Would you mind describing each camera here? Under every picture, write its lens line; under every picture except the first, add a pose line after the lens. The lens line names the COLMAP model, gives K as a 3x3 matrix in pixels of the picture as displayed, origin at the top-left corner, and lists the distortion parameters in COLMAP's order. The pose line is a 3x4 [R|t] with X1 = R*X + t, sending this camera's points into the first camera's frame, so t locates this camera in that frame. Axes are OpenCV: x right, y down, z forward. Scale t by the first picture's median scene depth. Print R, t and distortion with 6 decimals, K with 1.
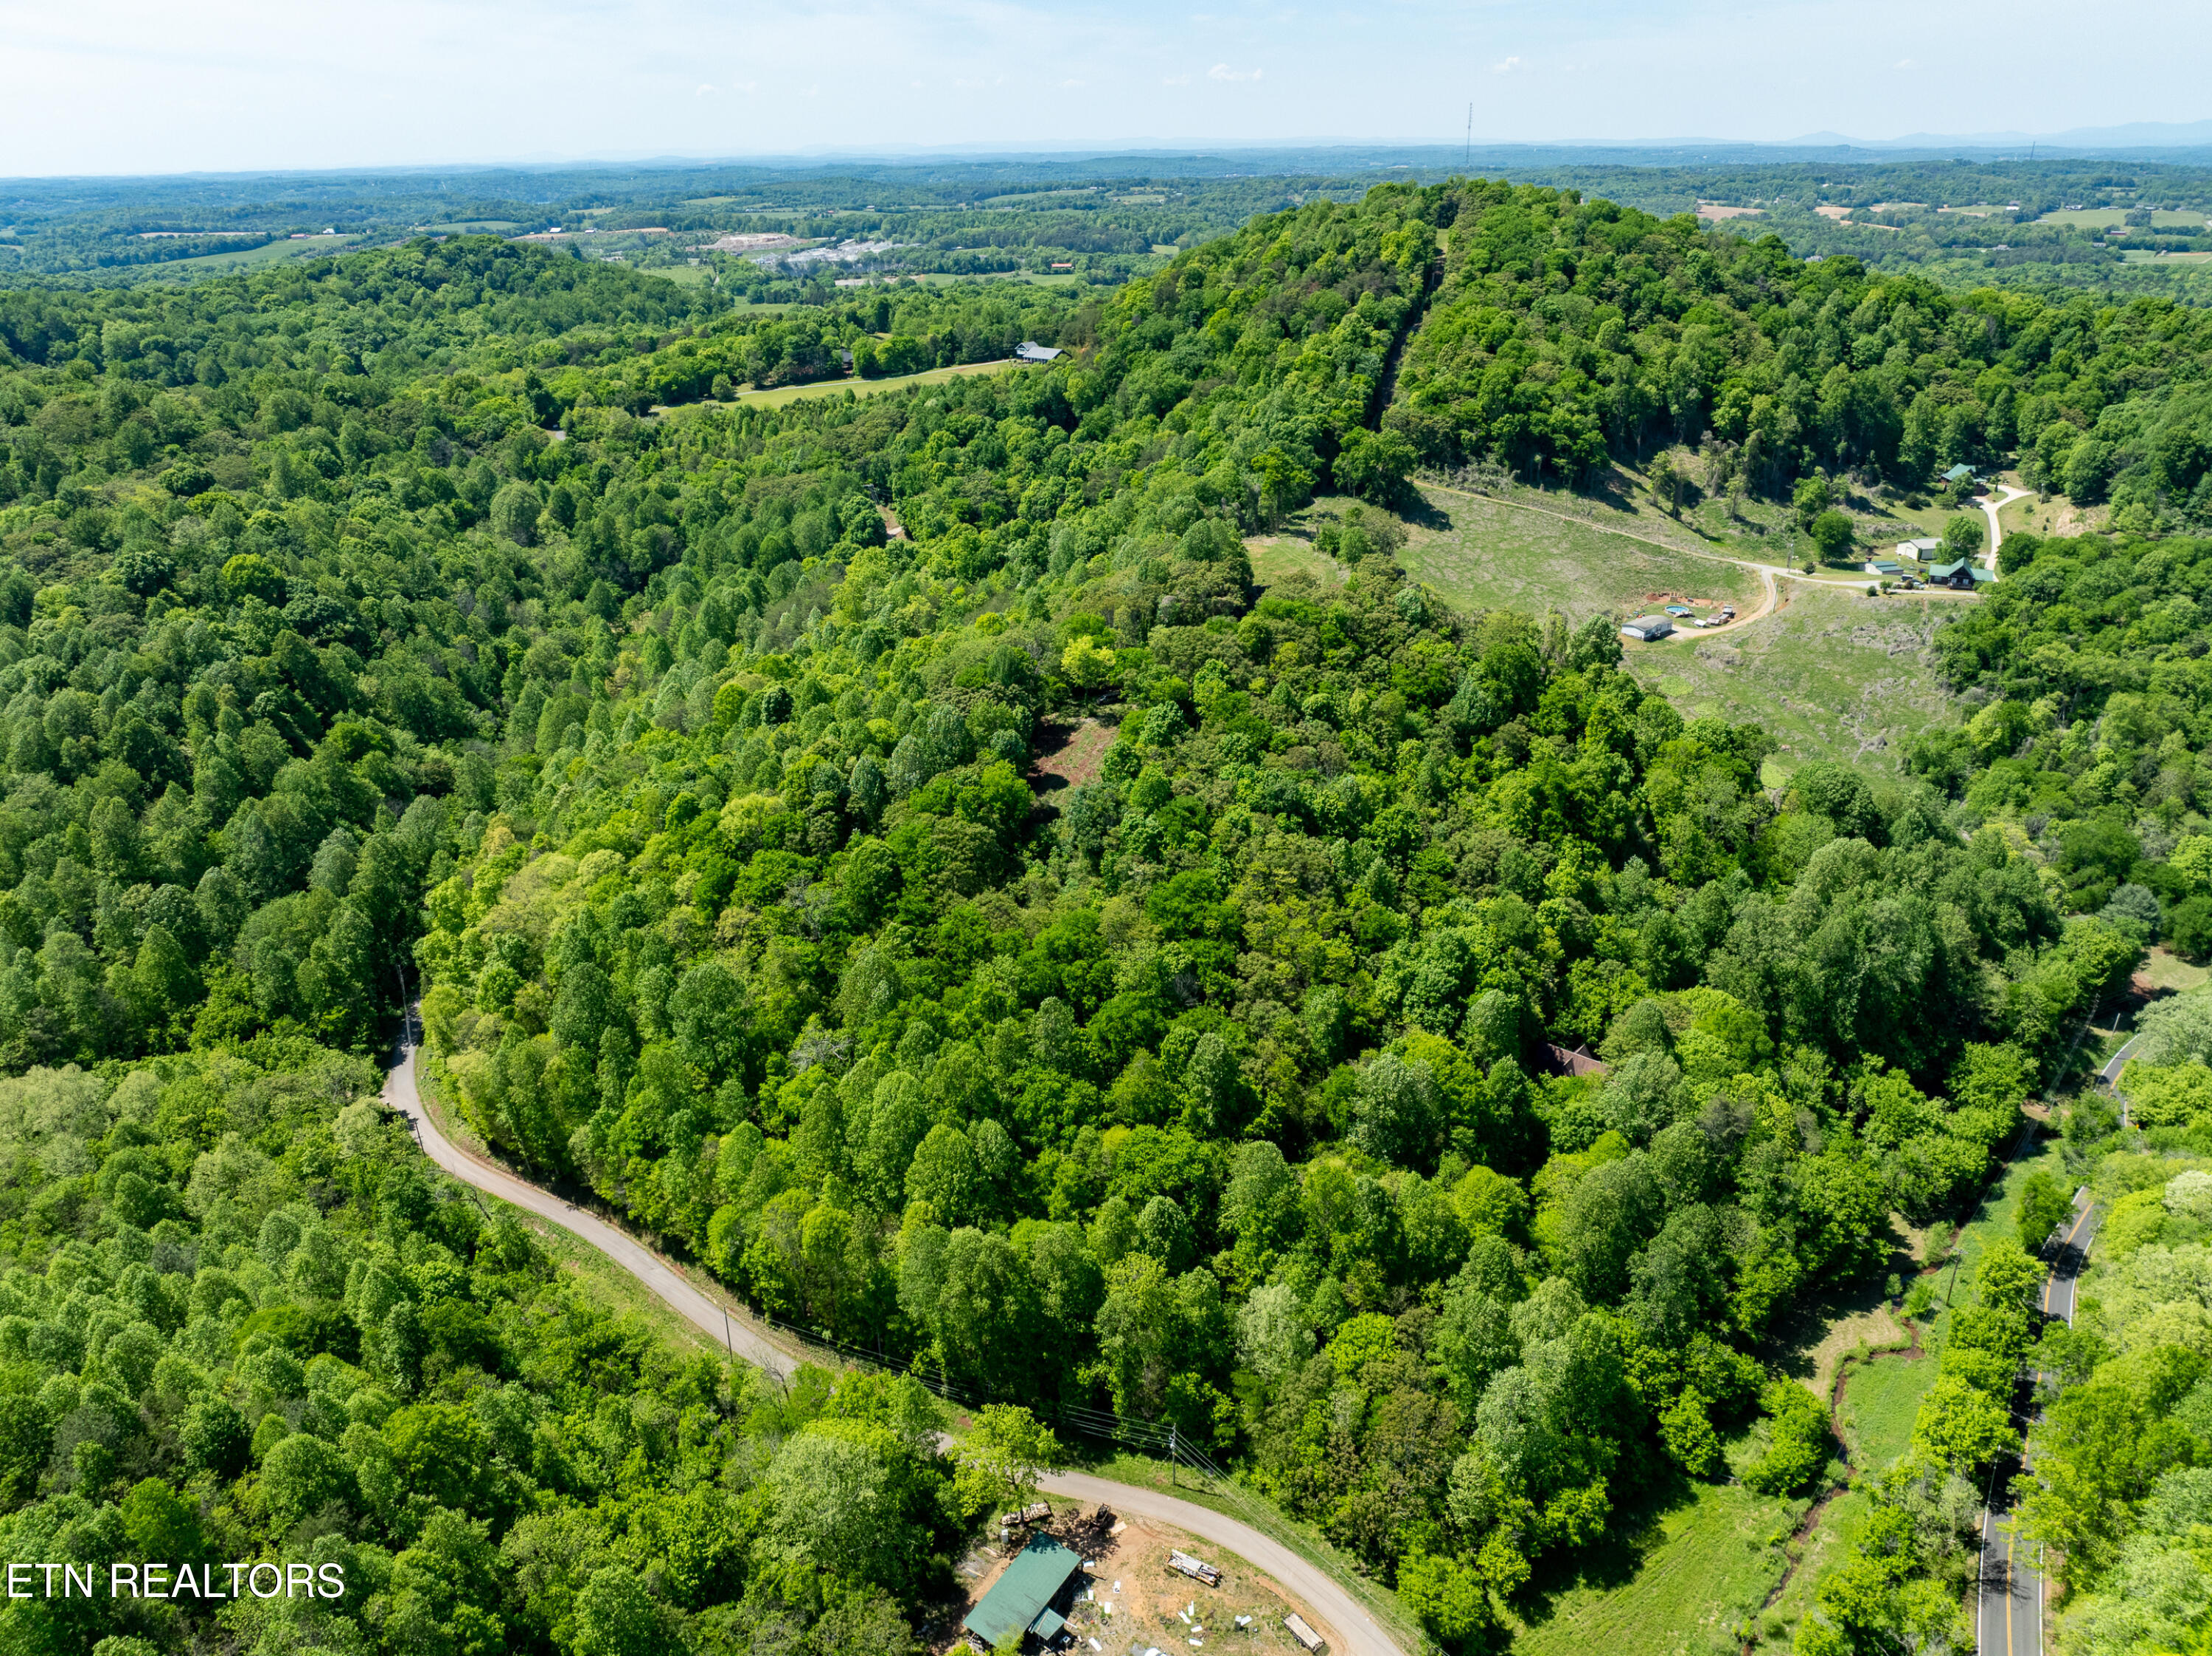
lens RADIAL K [[1549.8, 0, 1104.6], [0, 1549.8, 829.5], [0, 0, 1]] dist [-0.041986, 0.008143]
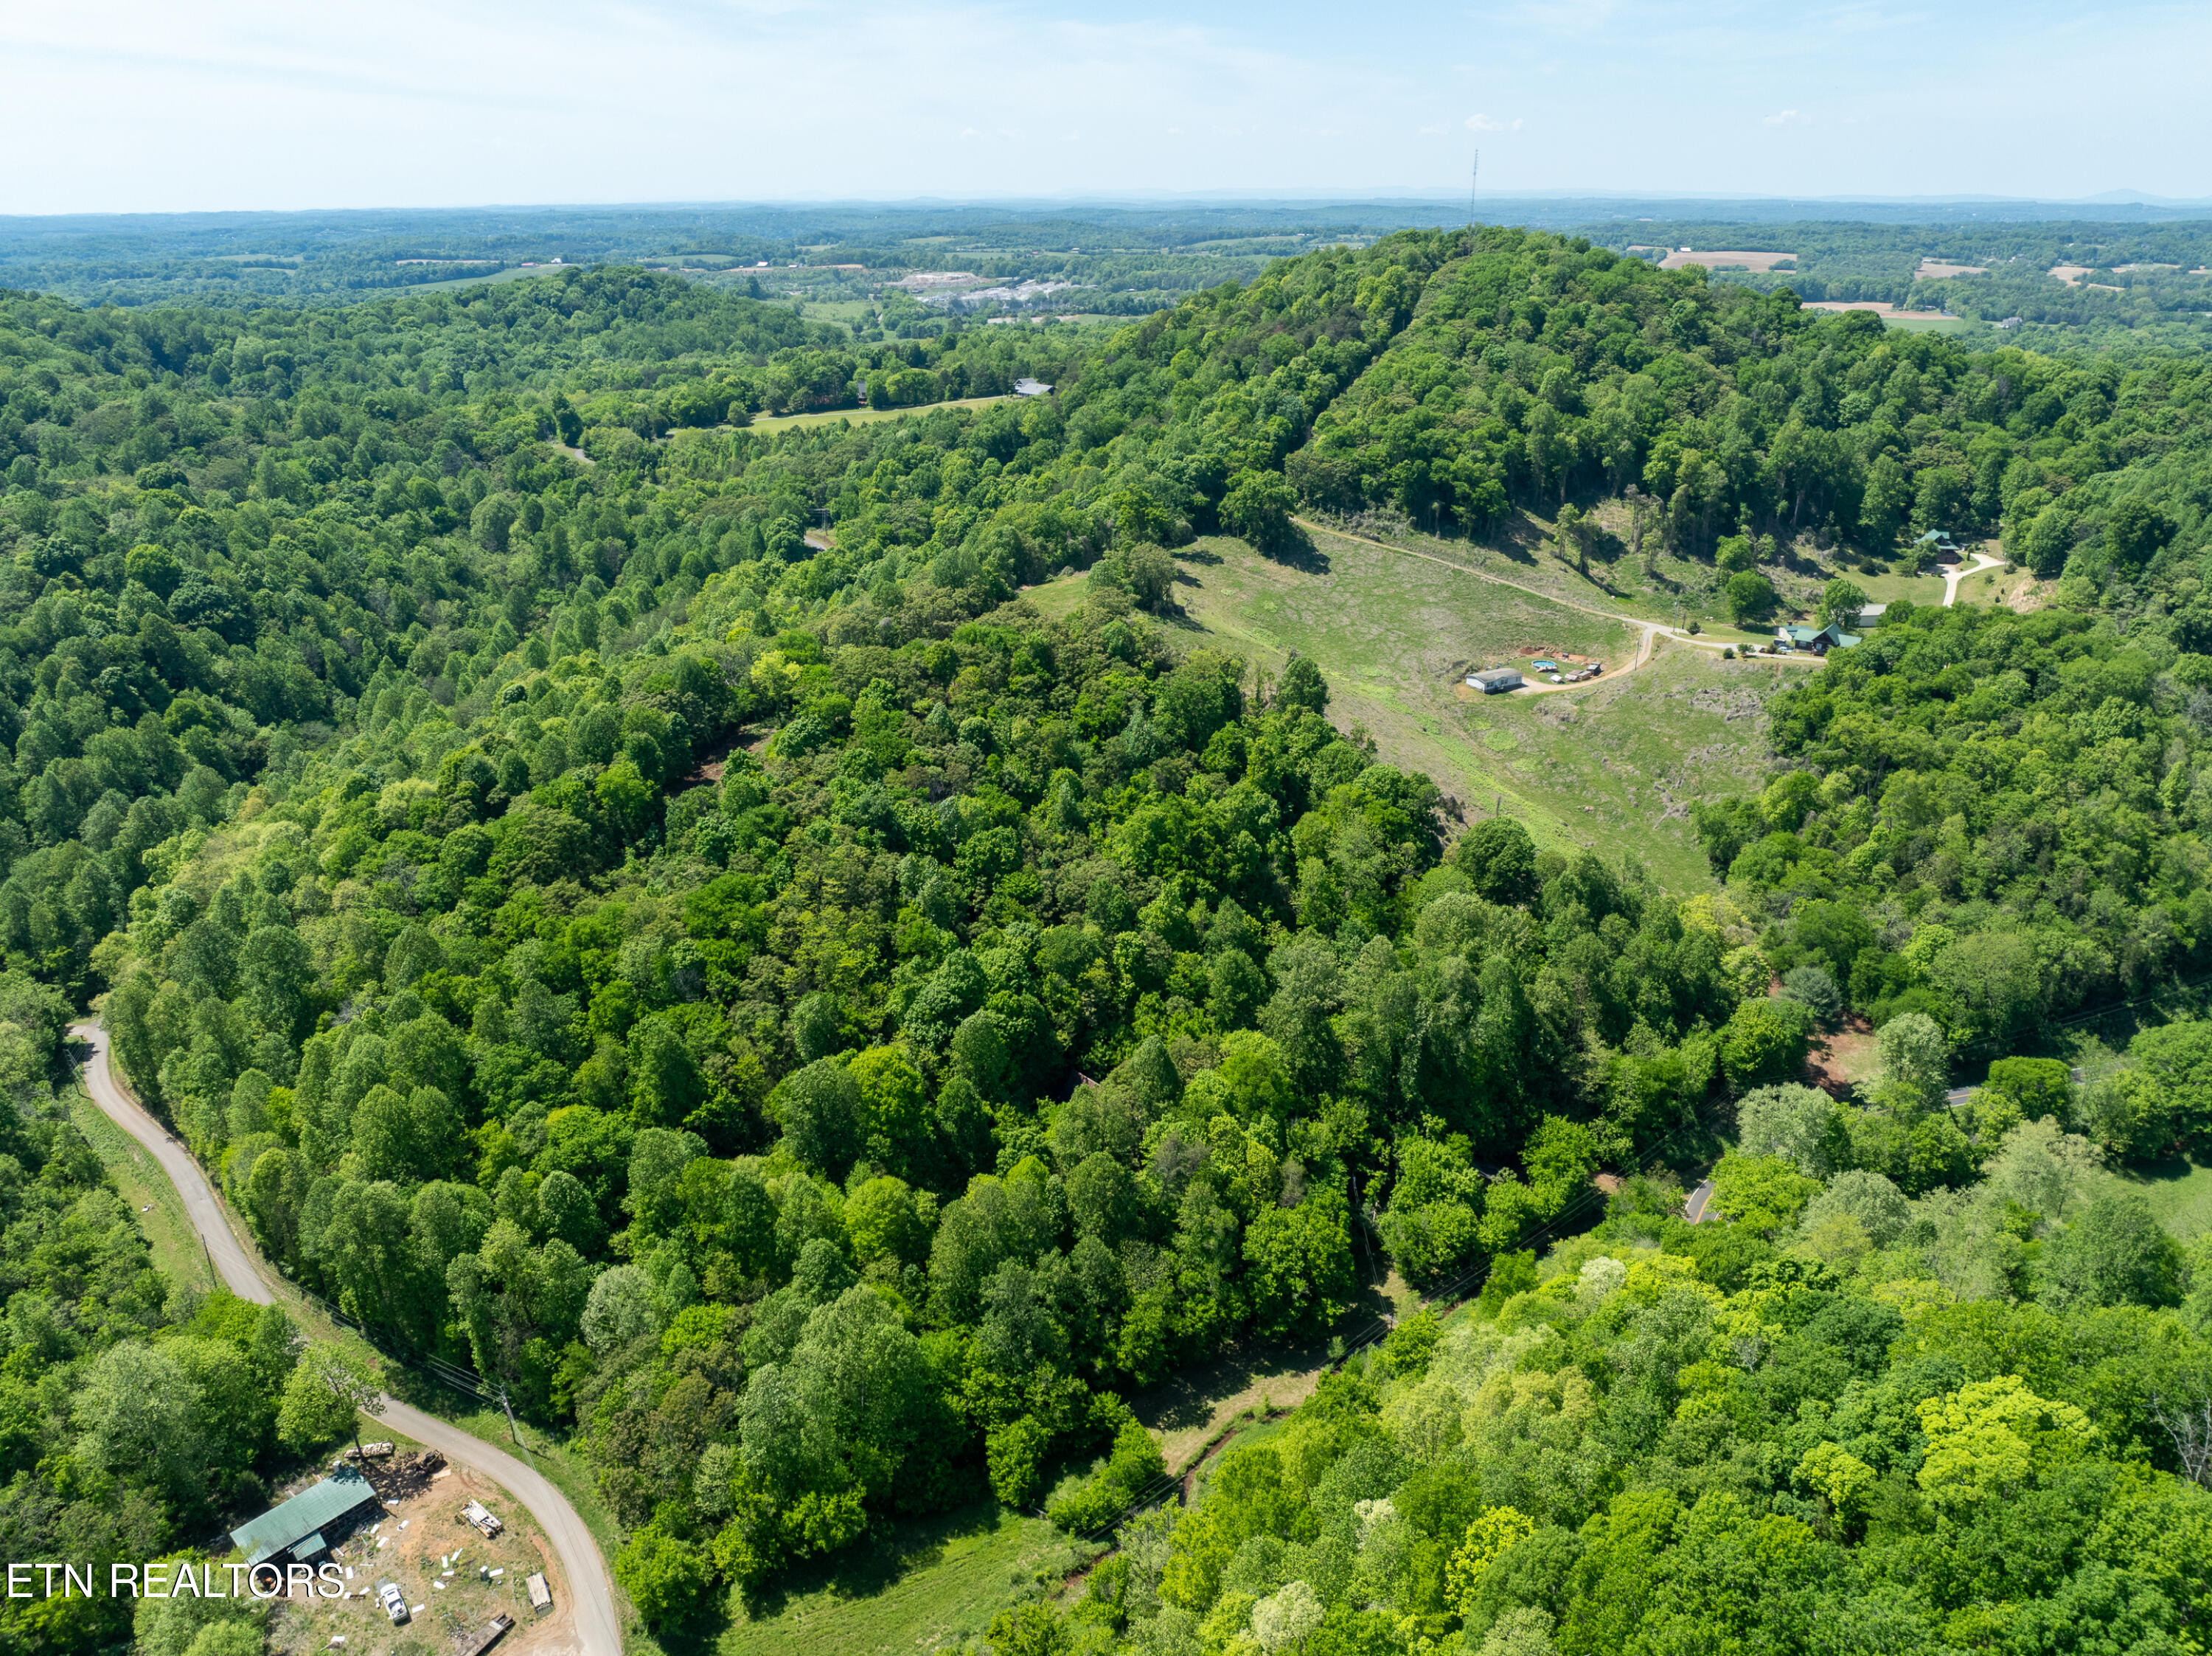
lens RADIAL K [[1549.8, 0, 1103.7], [0, 1549.8, 826.4], [0, 0, 1]] dist [-0.041986, 0.008143]
pose [[0.988754, 0.065691, -0.134349, 0.294139], [-0.069357, 0.997332, -0.022782, 0.000955], [0.132494, 0.031844, 0.990672, 0.002621]]
